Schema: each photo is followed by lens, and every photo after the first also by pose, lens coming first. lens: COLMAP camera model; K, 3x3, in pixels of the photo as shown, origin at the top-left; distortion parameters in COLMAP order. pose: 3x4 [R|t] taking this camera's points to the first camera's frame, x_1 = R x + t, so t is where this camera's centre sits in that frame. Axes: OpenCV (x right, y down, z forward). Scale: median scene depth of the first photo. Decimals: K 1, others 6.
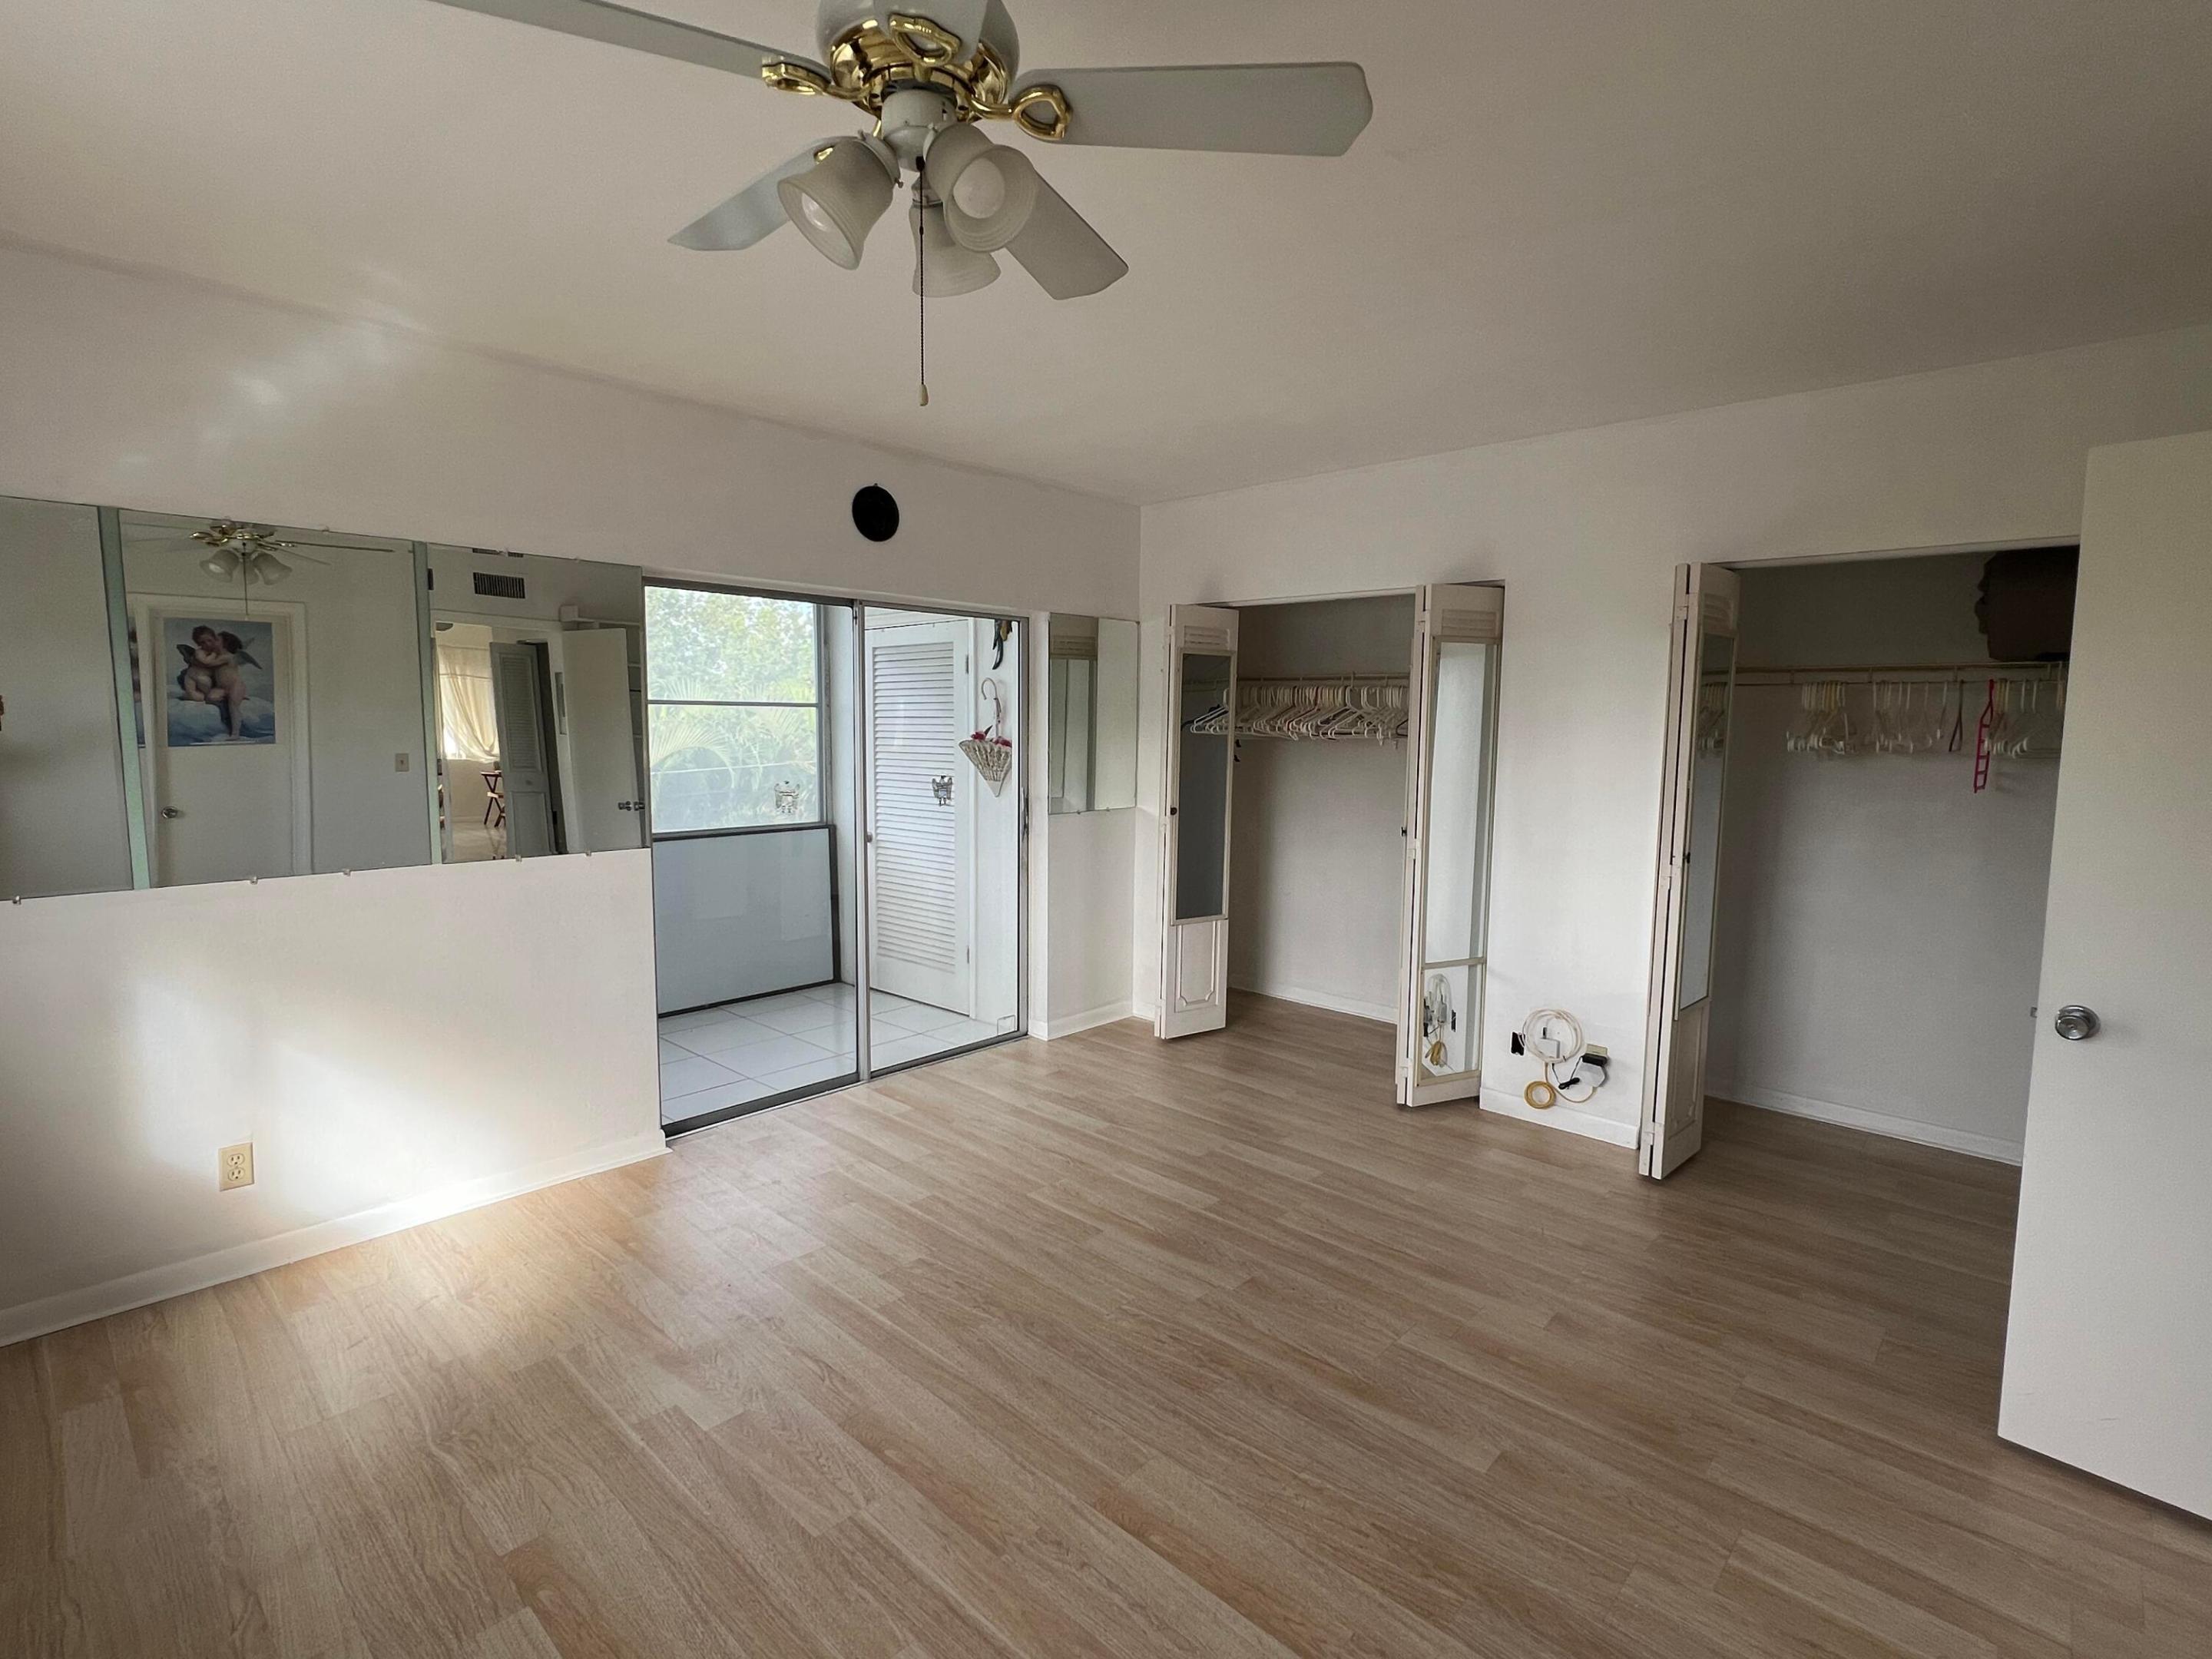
lens RADIAL K [[1057.9, 0, 1097.9], [0, 1057.9, 831.4], [0, 0, 1]] dist [0.002100, 0.000083]
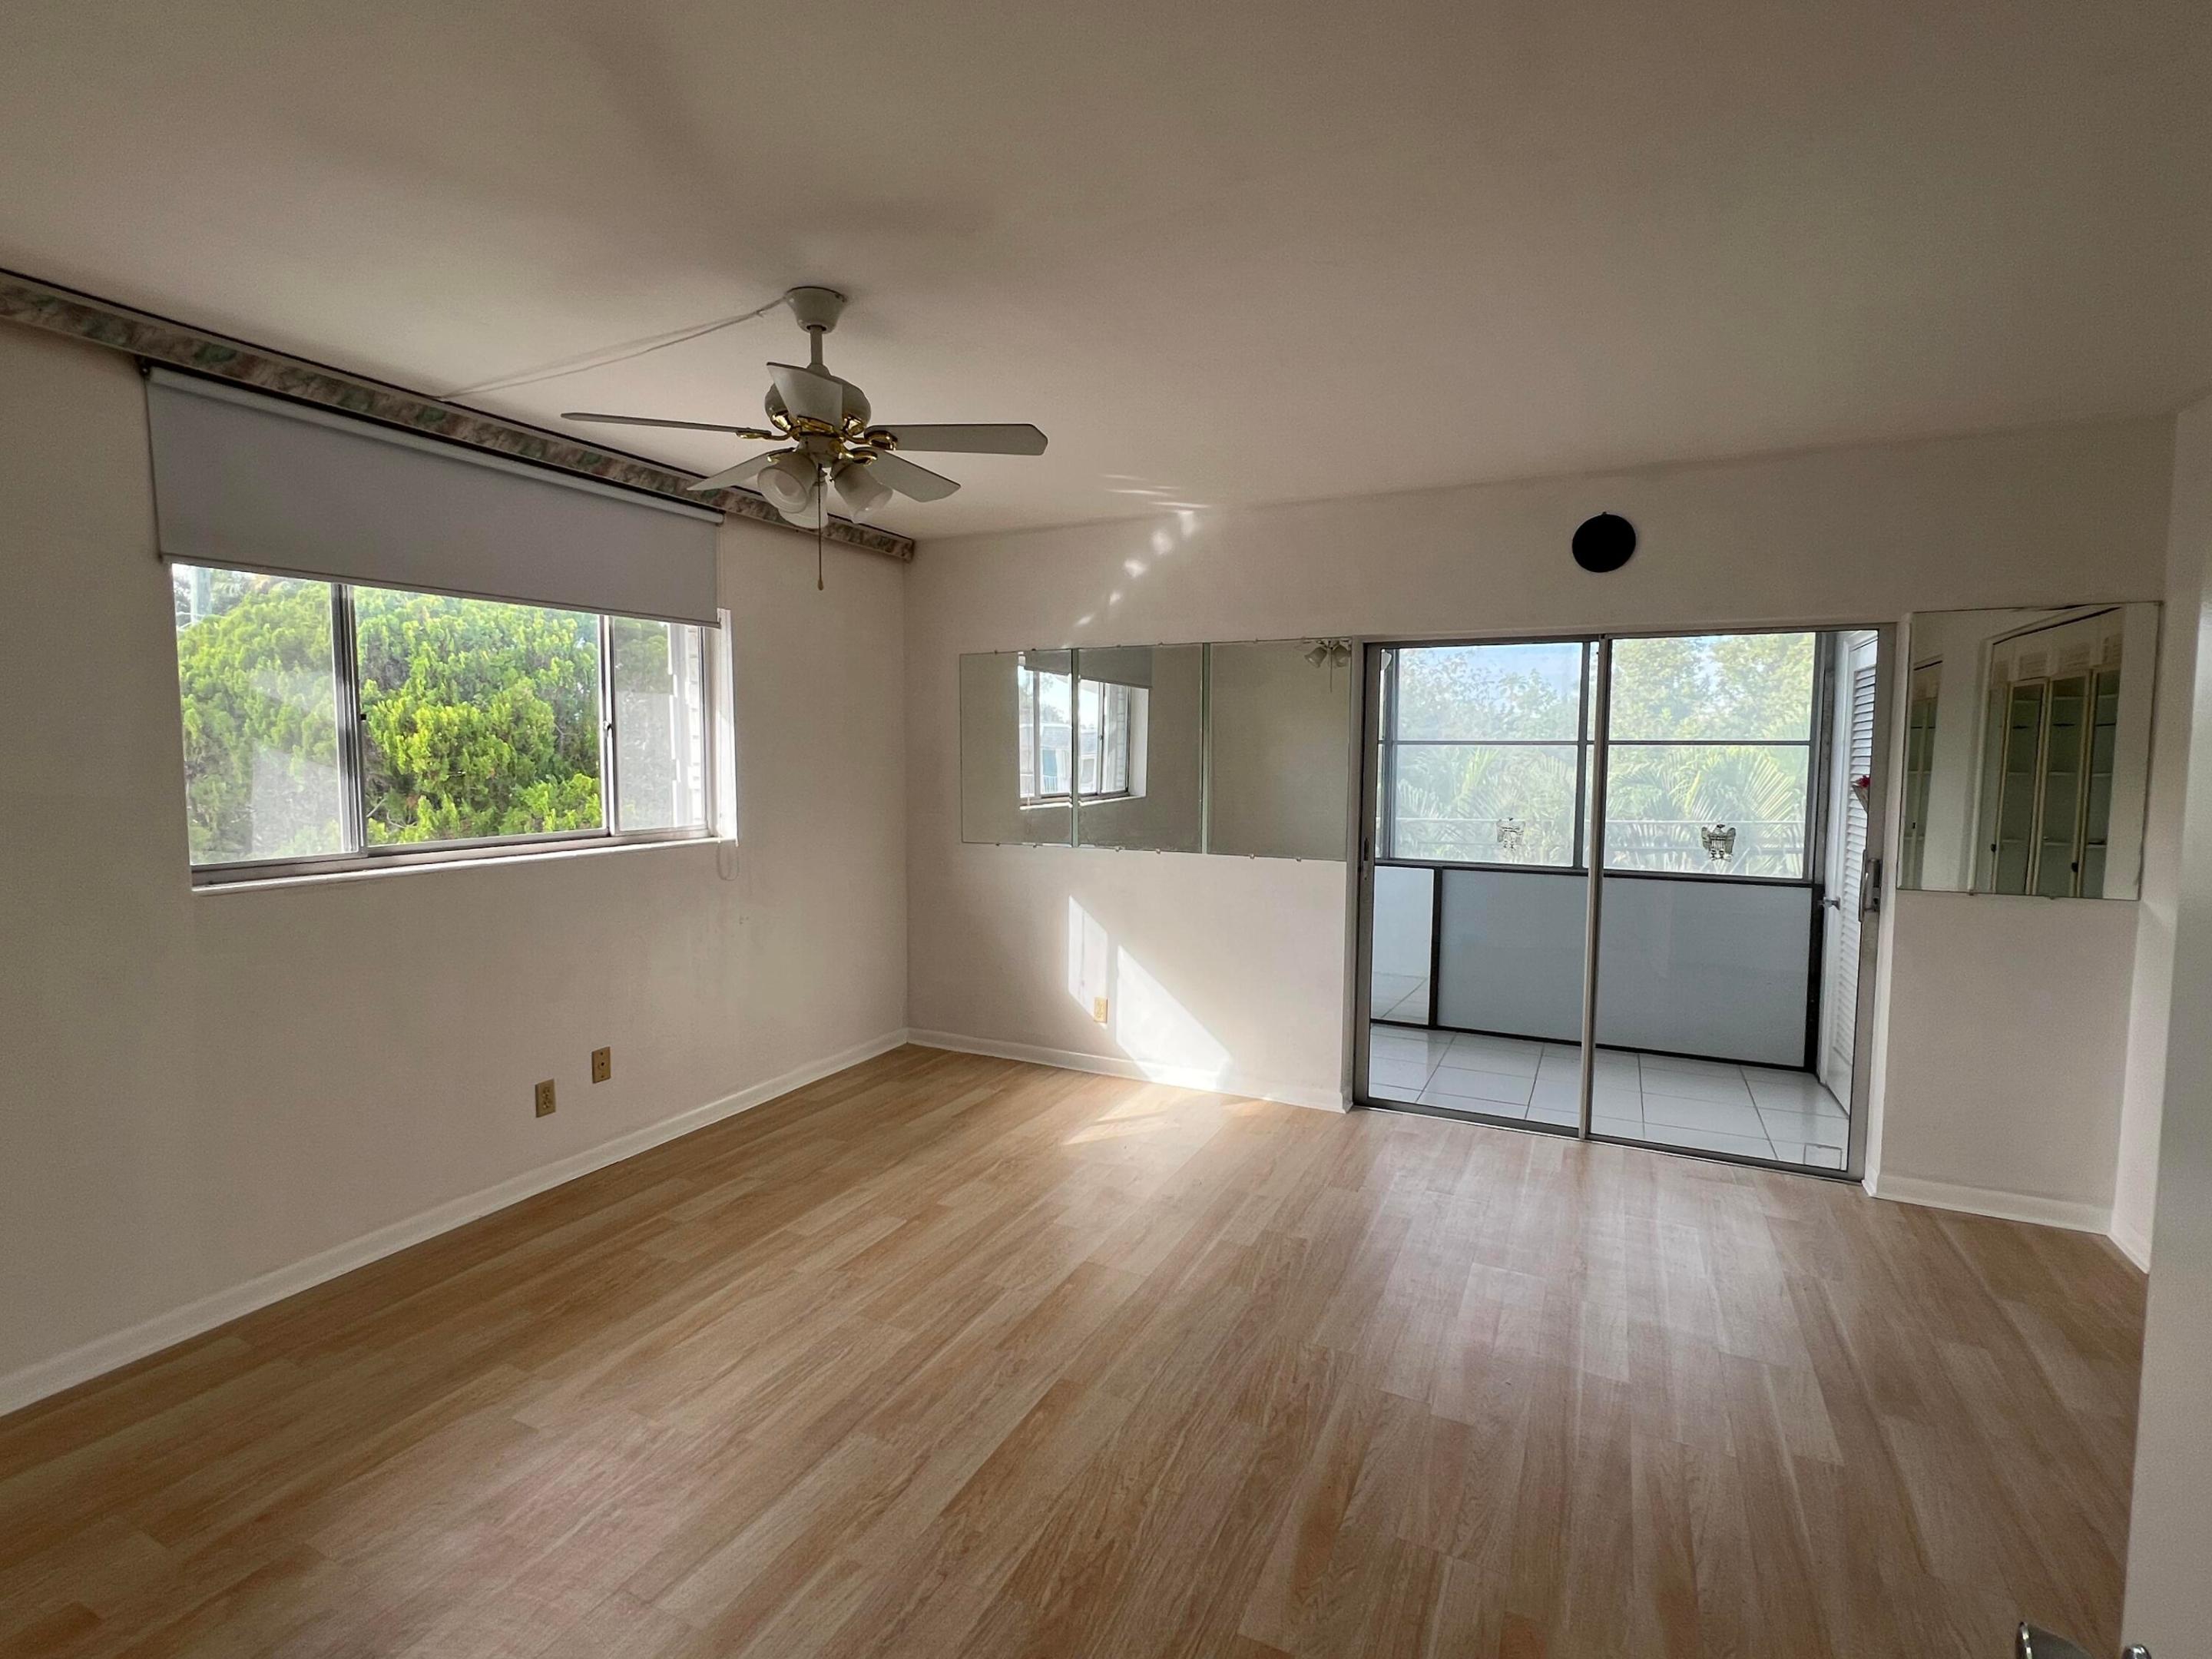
lens RADIAL K [[1057.9, 0, 1097.9], [0, 1057.9, 831.4], [0, 0, 1]] dist [0.002100, 0.000083]
pose [[0.291845, 0.065938, -0.954190, 0.858999], [-0.103703, 0.993921, 0.036965, -0.044949], [0.950827, 0.088164, 0.296909, 0.451285]]
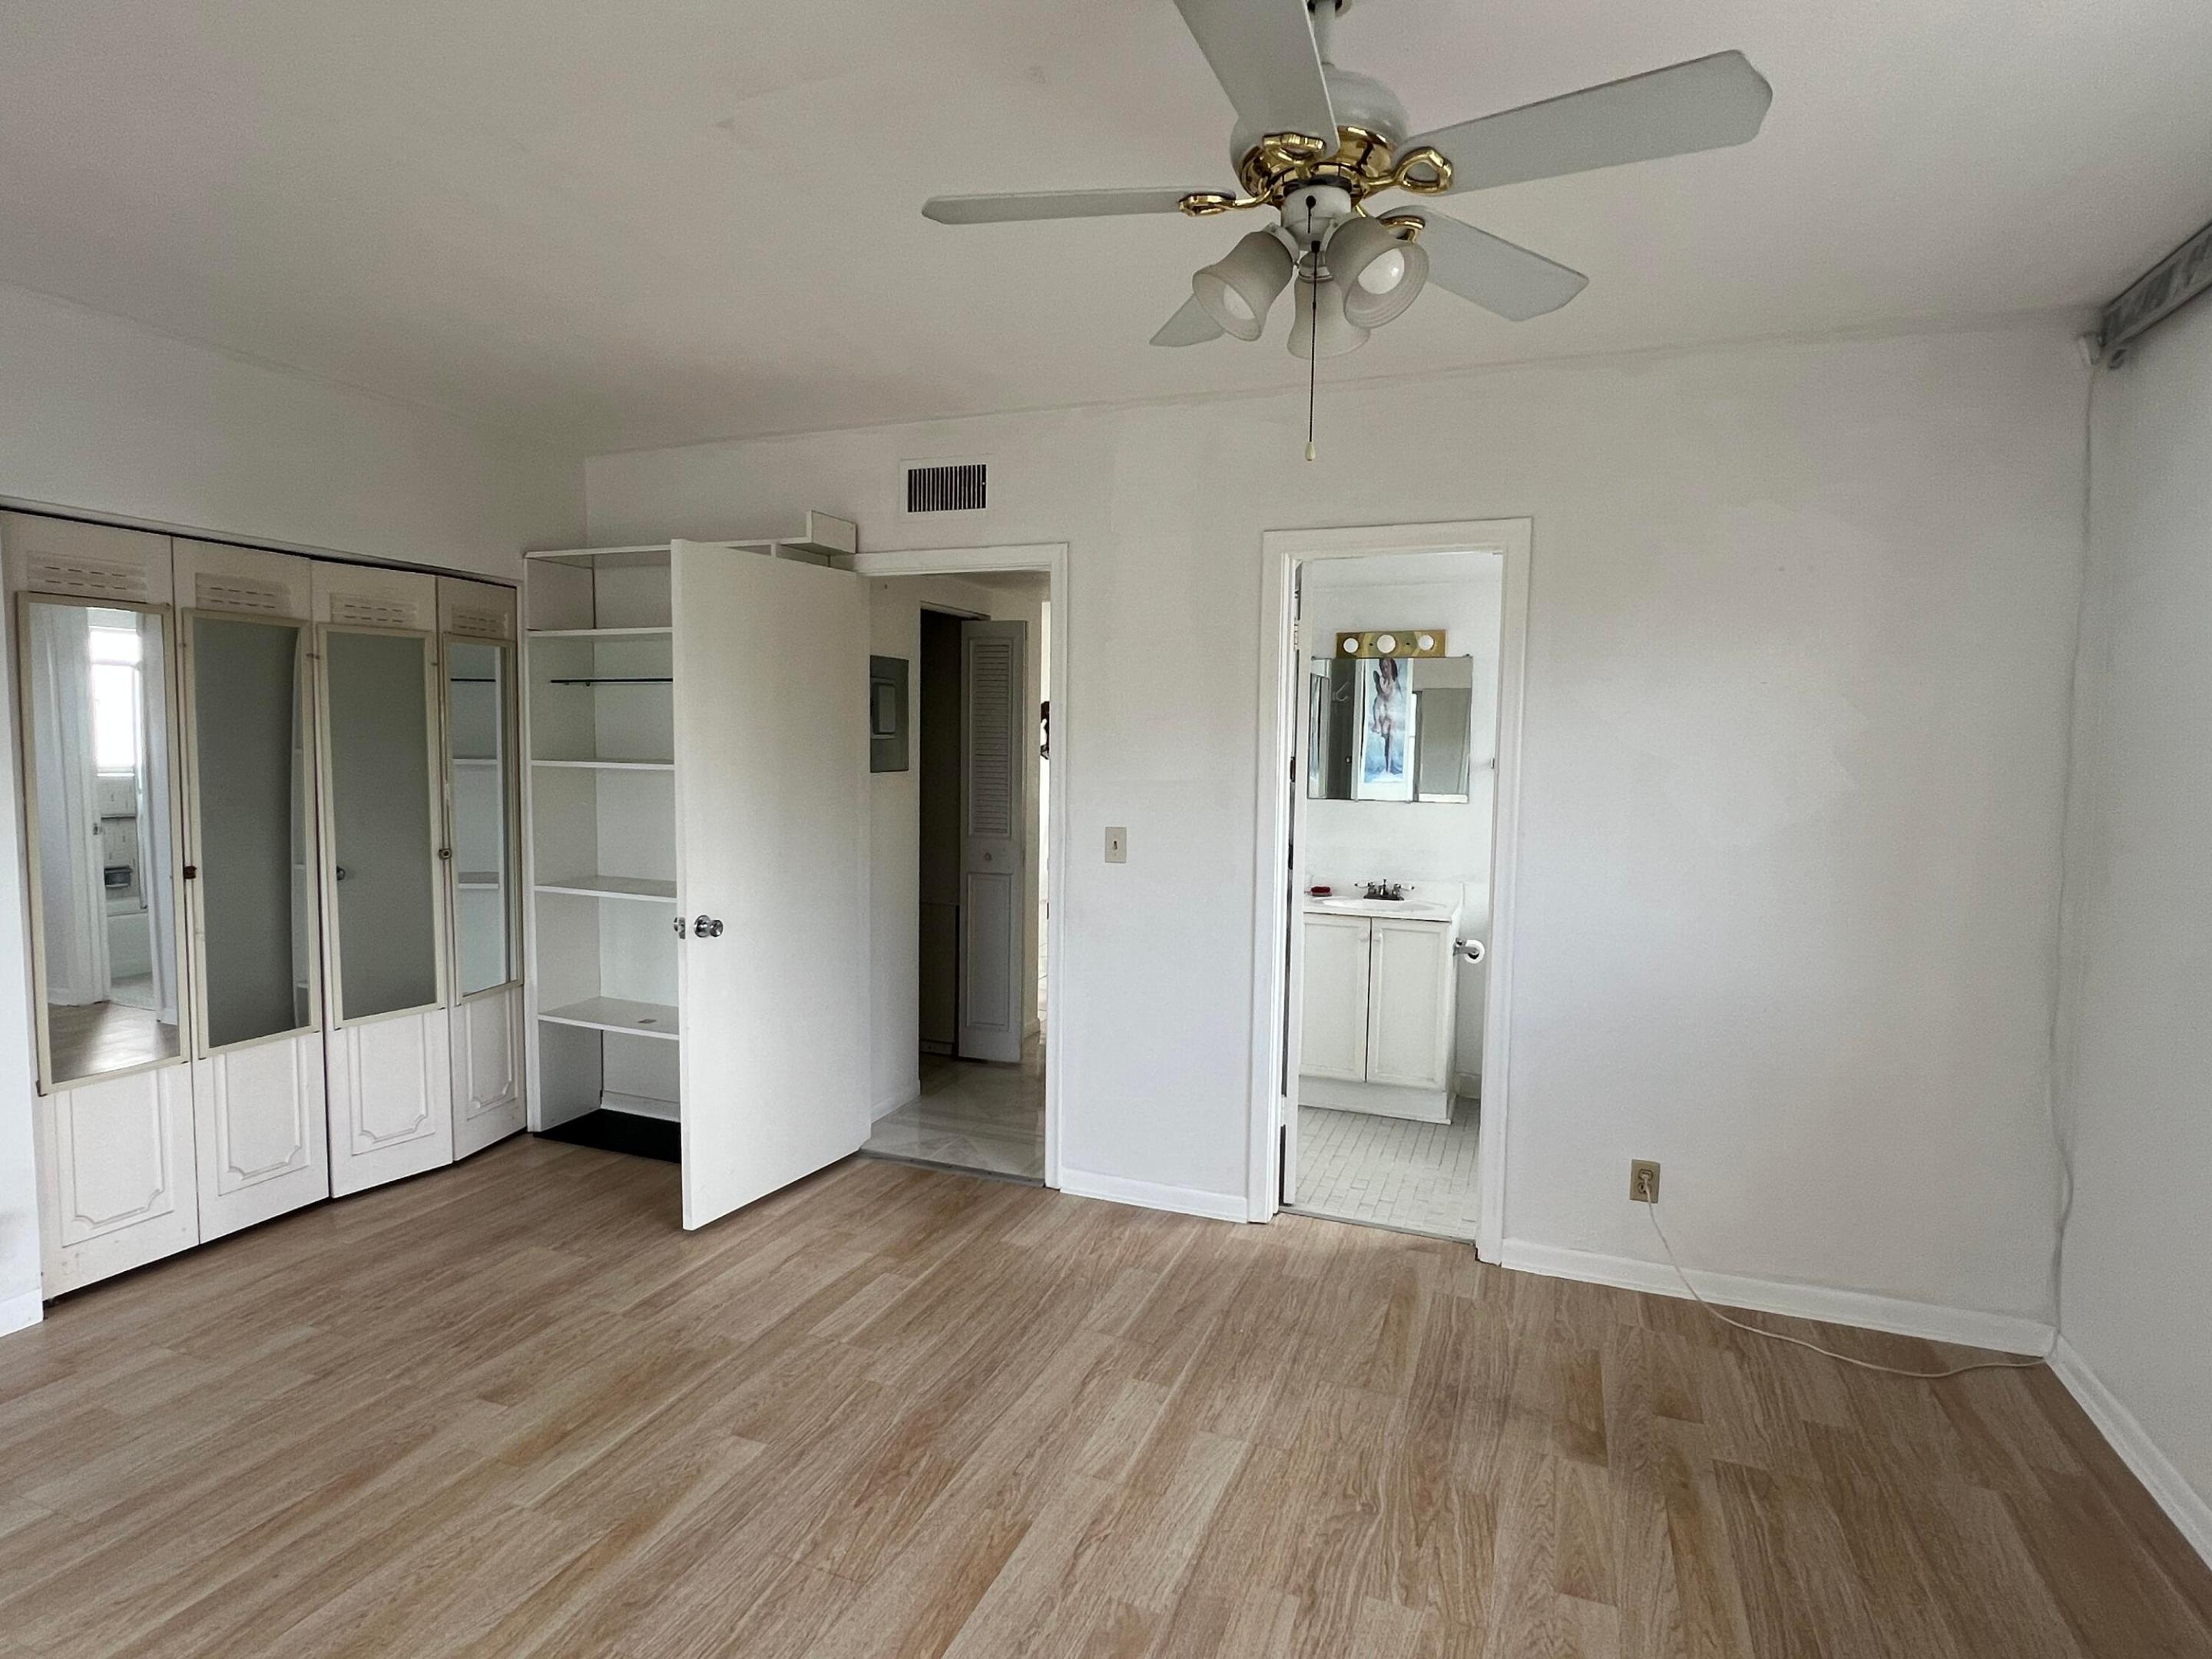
lens RADIAL K [[1148.2, 0, 1096.9], [0, 1148.2, 823.0], [0, 0, 1]] dist [-0.000907, 0.000566]
pose [[-0.363791, -0.083930, 0.927692, -0.588848], [0.076879, 0.989829, 0.119700, -0.089534], [-0.928303, 0.114866, -0.353638, 0.798584]]
